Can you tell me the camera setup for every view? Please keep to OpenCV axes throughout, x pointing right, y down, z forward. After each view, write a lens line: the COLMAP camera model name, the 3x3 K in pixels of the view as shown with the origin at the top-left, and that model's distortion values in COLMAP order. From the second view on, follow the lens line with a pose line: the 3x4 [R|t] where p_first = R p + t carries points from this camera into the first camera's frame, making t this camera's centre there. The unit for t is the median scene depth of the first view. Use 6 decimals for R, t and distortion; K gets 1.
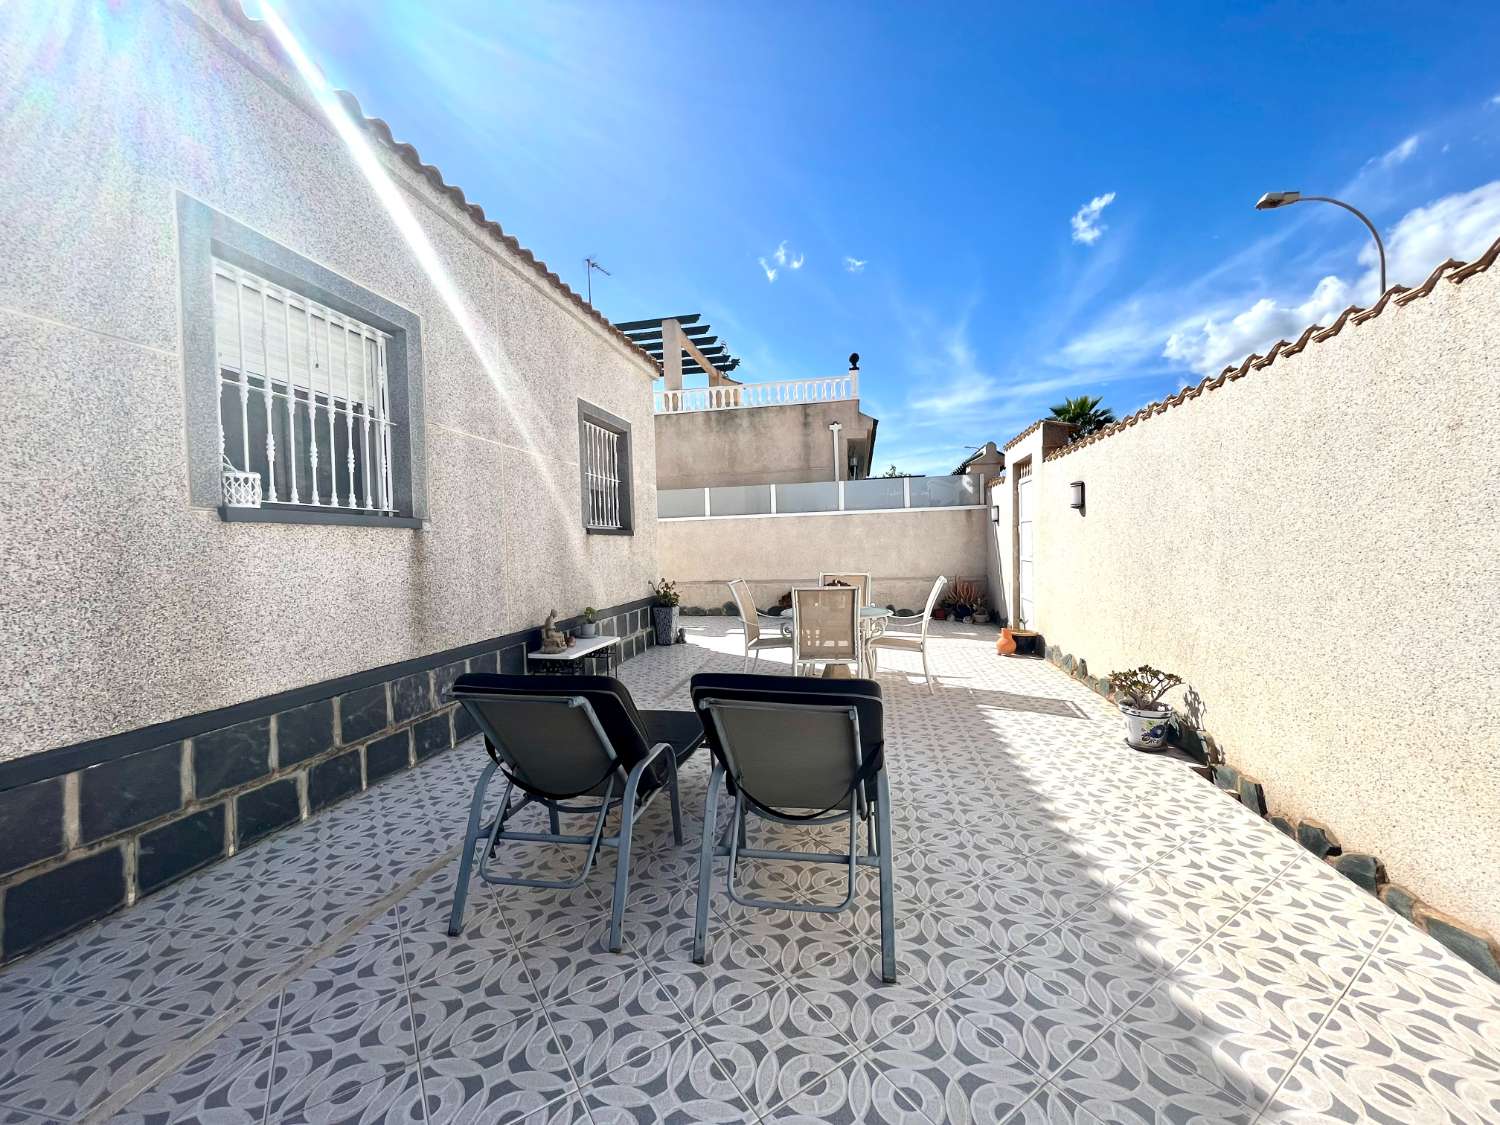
lens RADIAL K [[606.8, 0, 746.9], [0, 606.8, 553.0], [0, 0, 1]] dist [-0.003572, -0.000059]
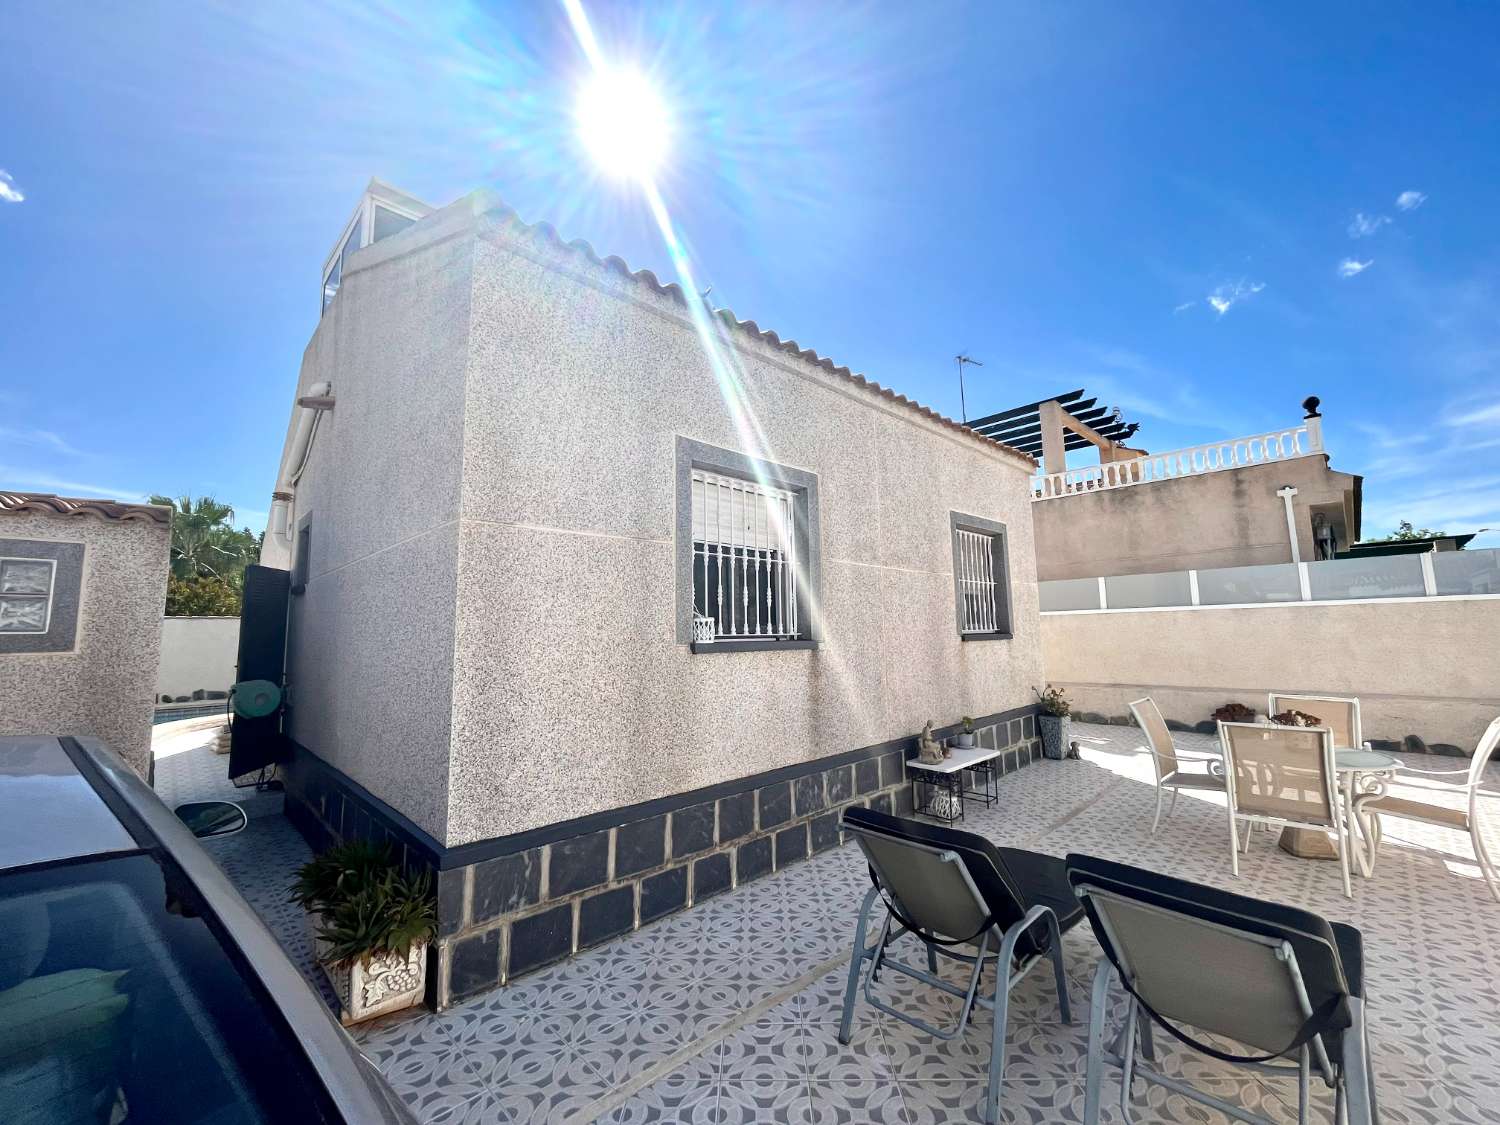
lens RADIAL K [[604.4, 0, 750.0], [0, 604.4, 562.5], [0, 0, 1]] dist [-0.002171, 0.000465]
pose [[0.826193, -0.050287, -0.561138, 0.034980], [-0.018505, 0.993049, -0.116240, -0.086743], [0.563083, 0.106421, 0.819519, -0.082254]]
